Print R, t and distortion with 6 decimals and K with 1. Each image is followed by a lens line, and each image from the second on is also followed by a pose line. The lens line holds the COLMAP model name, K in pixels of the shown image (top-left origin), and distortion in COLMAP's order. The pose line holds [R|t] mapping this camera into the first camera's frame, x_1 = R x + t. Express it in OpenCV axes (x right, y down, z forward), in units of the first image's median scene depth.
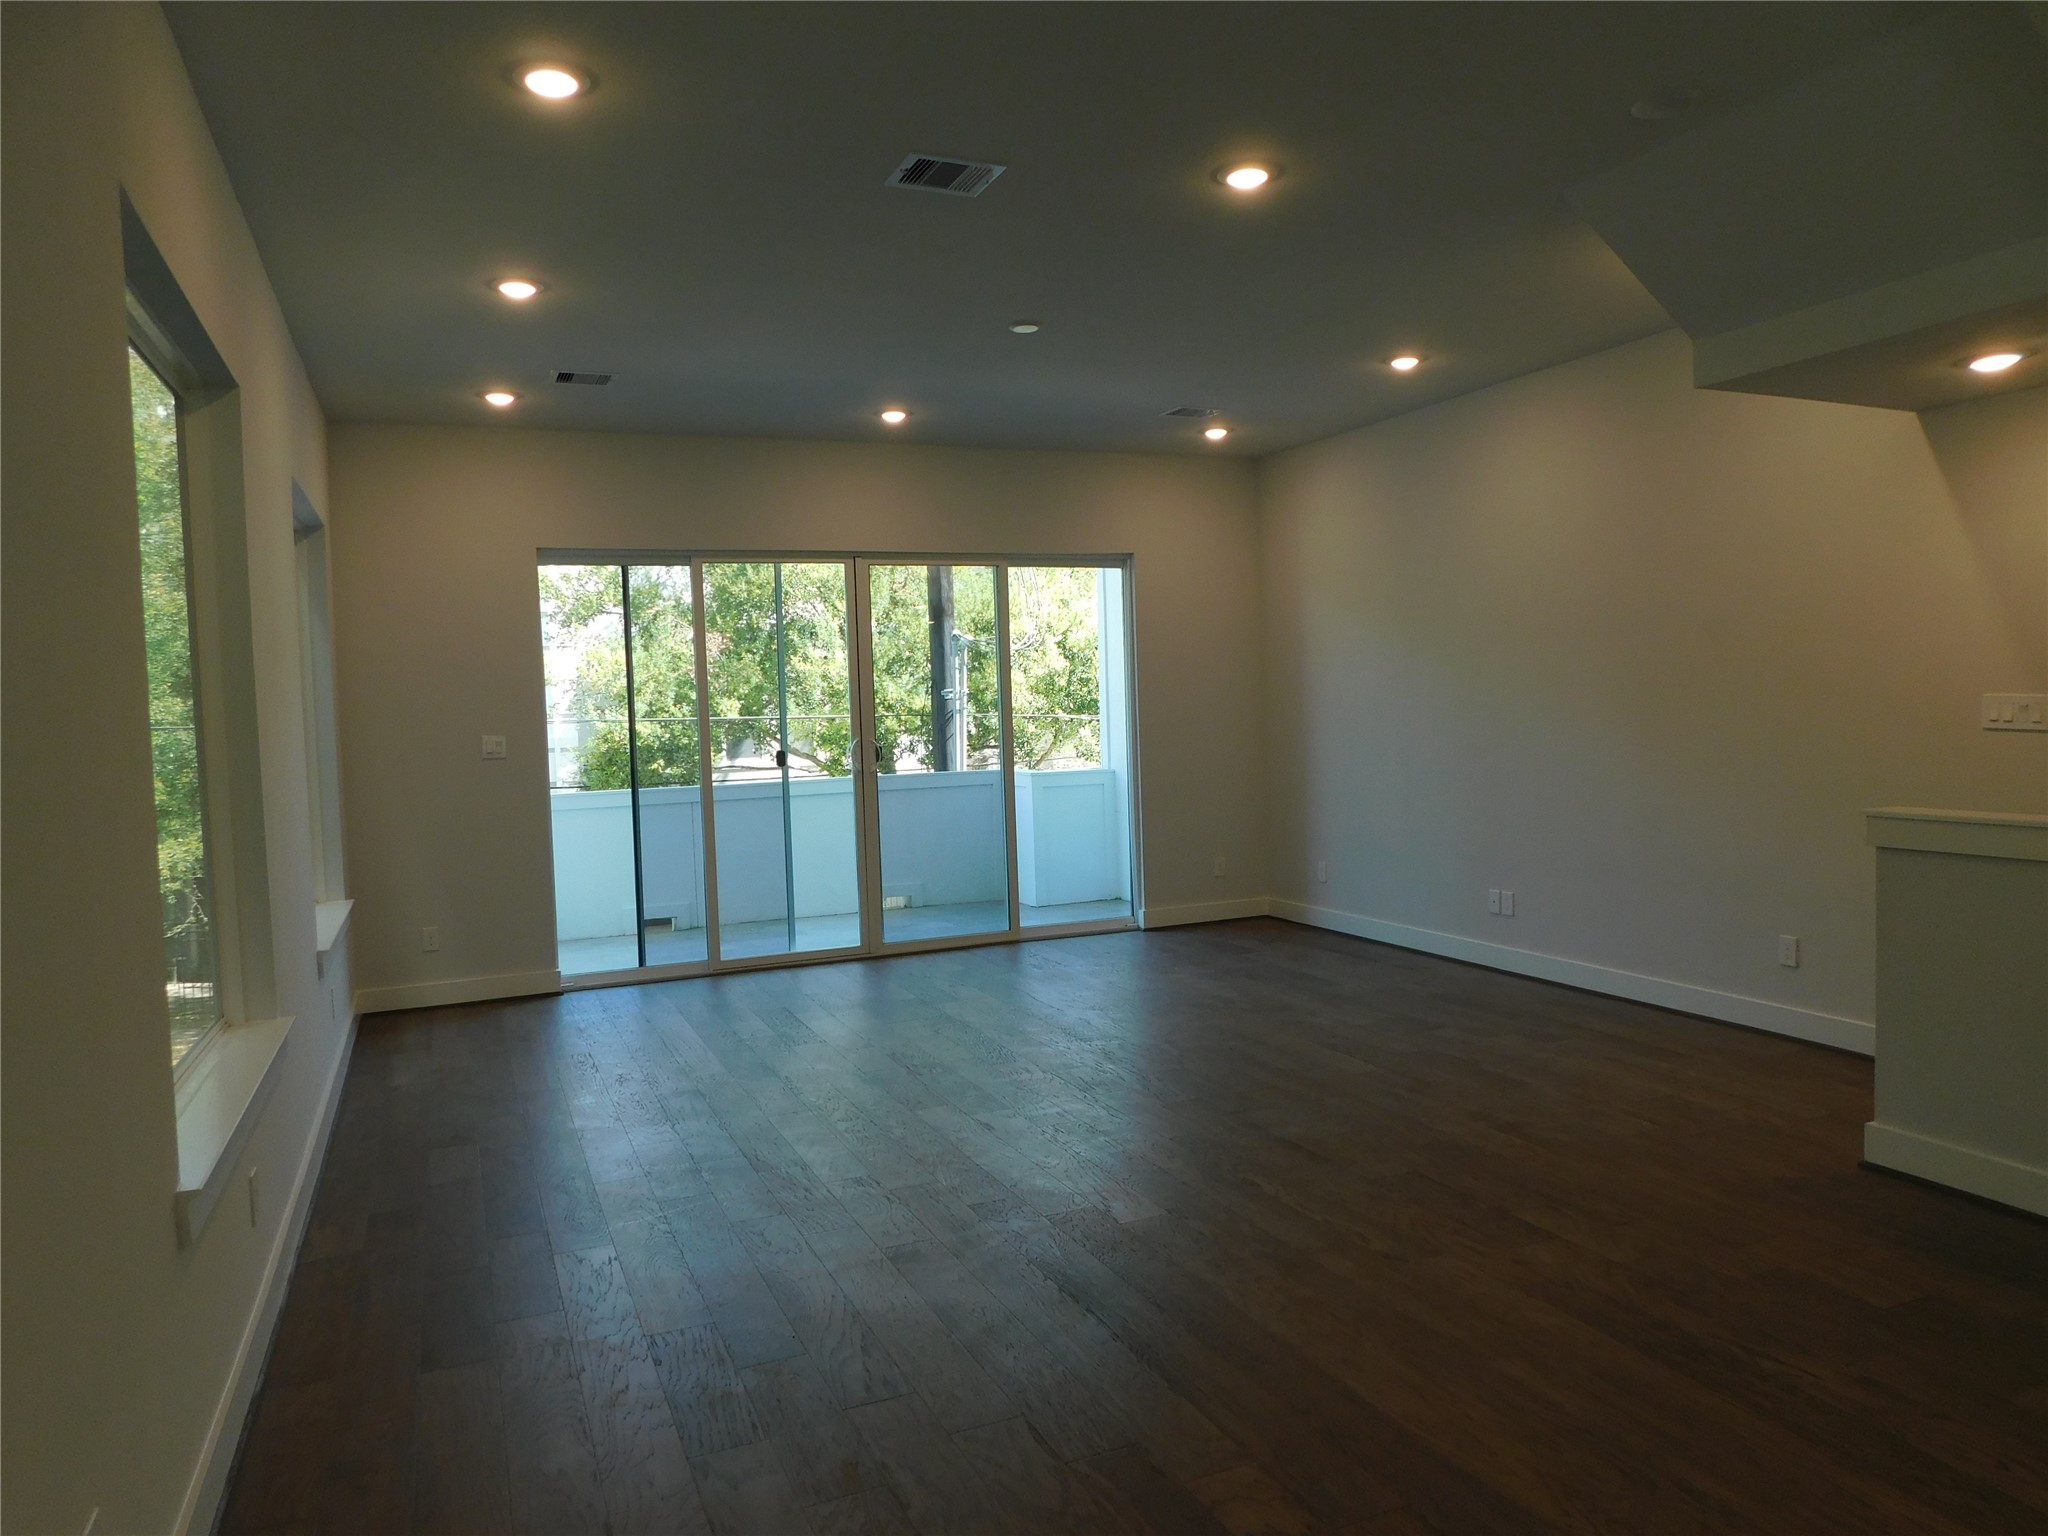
lens RADIAL K [[1364.3, 0, 1028.0], [0, 1364.3, 773.0], [0, 0, 1]] dist [-0.054165, 0.055341]
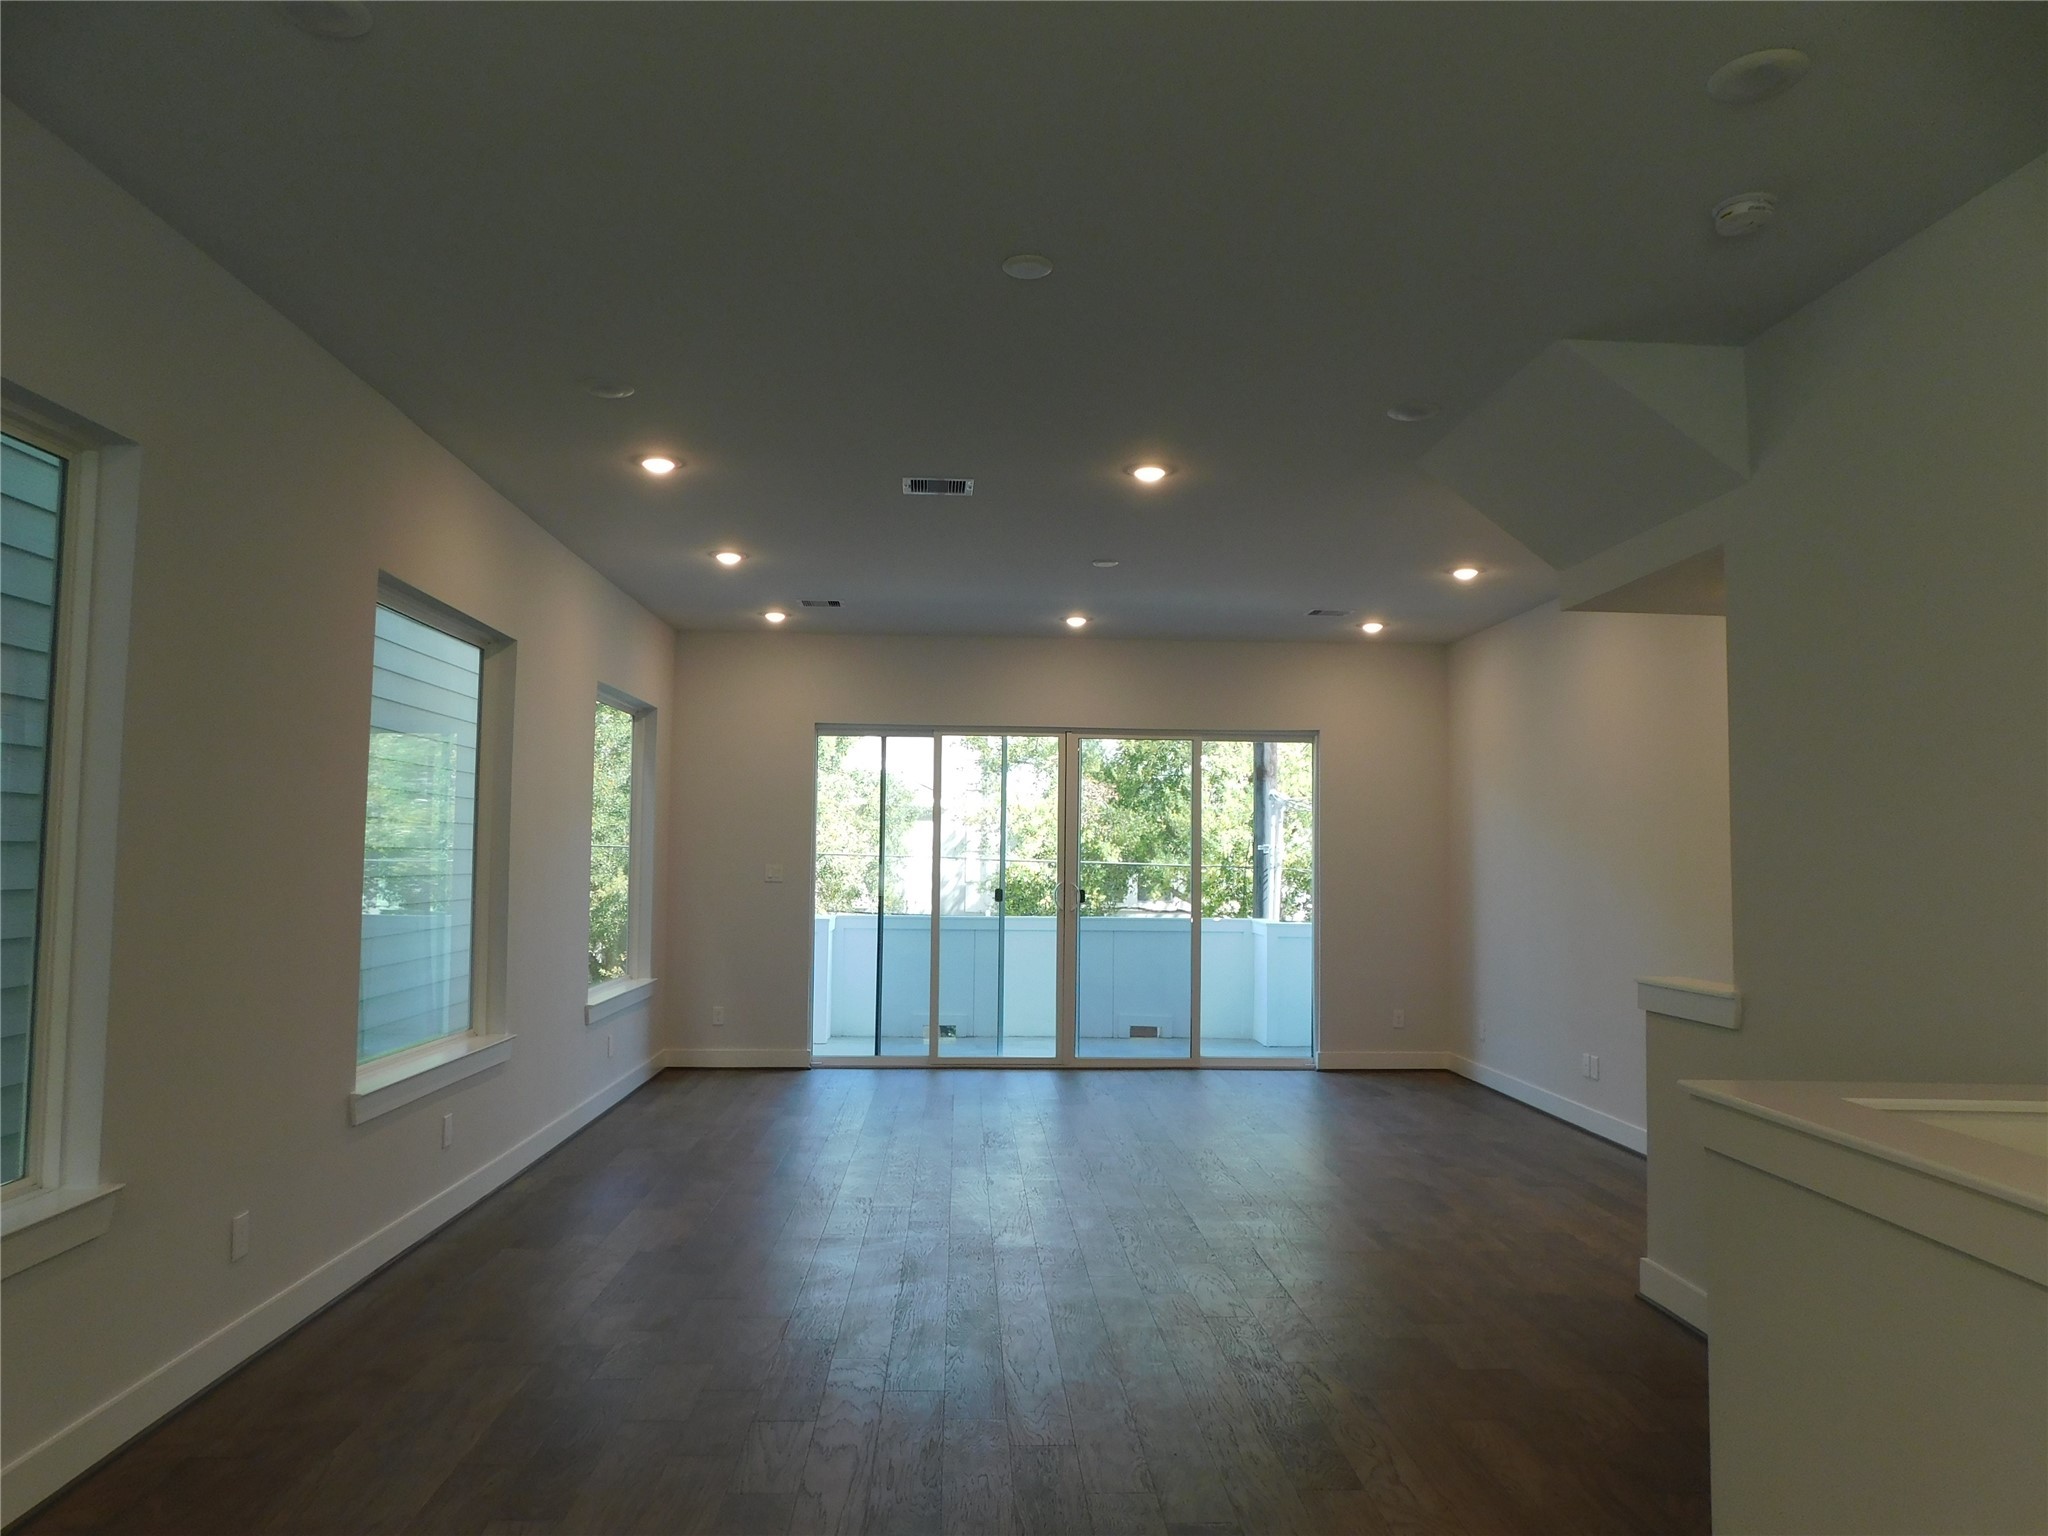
lens RADIAL K [[1364.3, 0, 1017.8], [0, 1364.3, 768.5], [0, 0, 1]] dist [-0.054165, 0.055341]
pose [[0.933533, 0.021143, -0.357869, 0.268531], [-0.061227, 0.992995, -0.101051, -0.000641], [0.353225, 0.116246, 0.928288, -0.140560]]
